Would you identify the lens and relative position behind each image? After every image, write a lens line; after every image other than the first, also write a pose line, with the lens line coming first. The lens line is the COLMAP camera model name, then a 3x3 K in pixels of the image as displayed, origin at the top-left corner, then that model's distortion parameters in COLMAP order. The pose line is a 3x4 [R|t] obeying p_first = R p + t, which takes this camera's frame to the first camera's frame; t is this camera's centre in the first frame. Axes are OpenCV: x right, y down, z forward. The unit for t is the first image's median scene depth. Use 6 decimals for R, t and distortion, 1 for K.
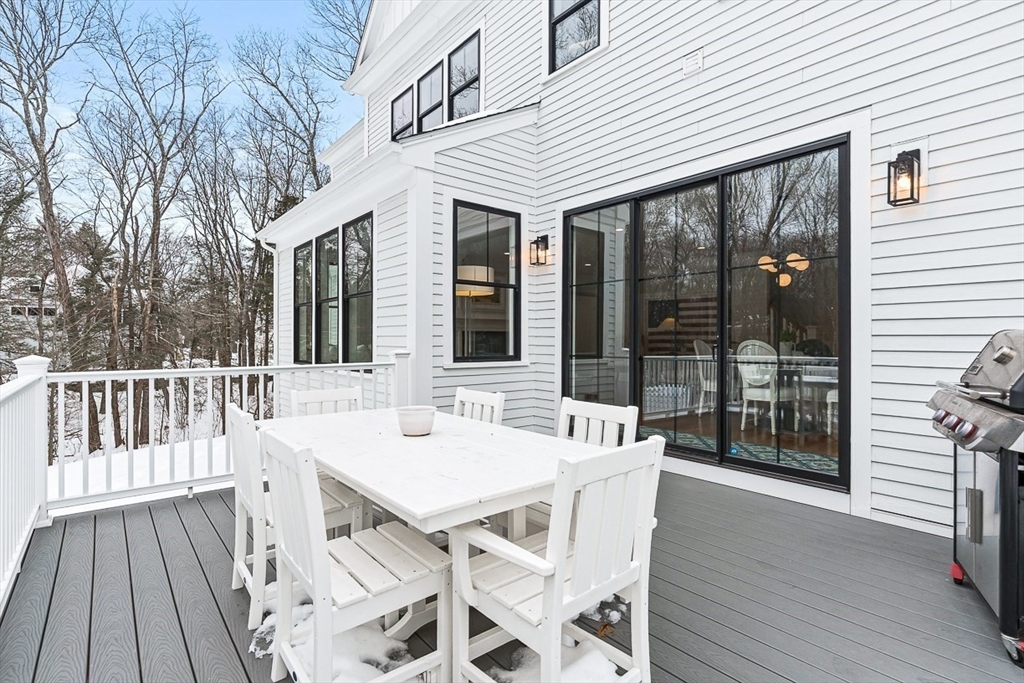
lens RADIAL K [[490.8, 0, 512.0], [0, 490.8, 341.5], [0, 0, 1]] dist [-0.000769, -0.000050]
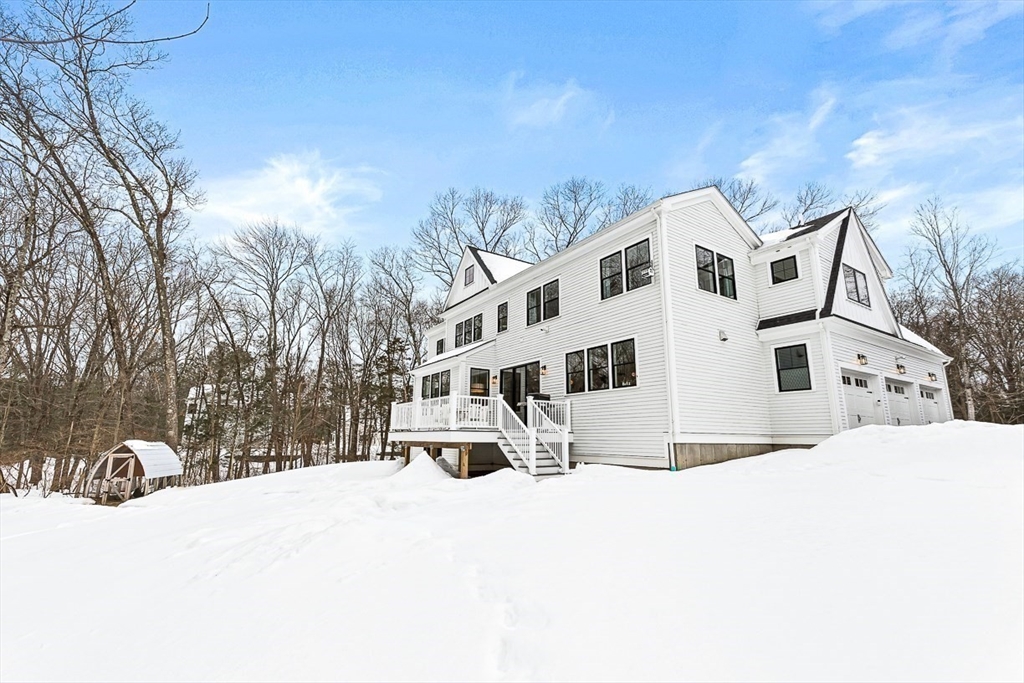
lens RADIAL K [[461.8, 0, 512.0], [0, 461.8, 341.5], [0, 0, 1]] dist [-0.002791, -0.000271]
pose [[0.994387, -0.017513, -0.104349, 0.549538], [-0.004998, 0.977332, -0.211655, 0.264690], [0.105690, 0.210989, 0.971758, -2.387324]]
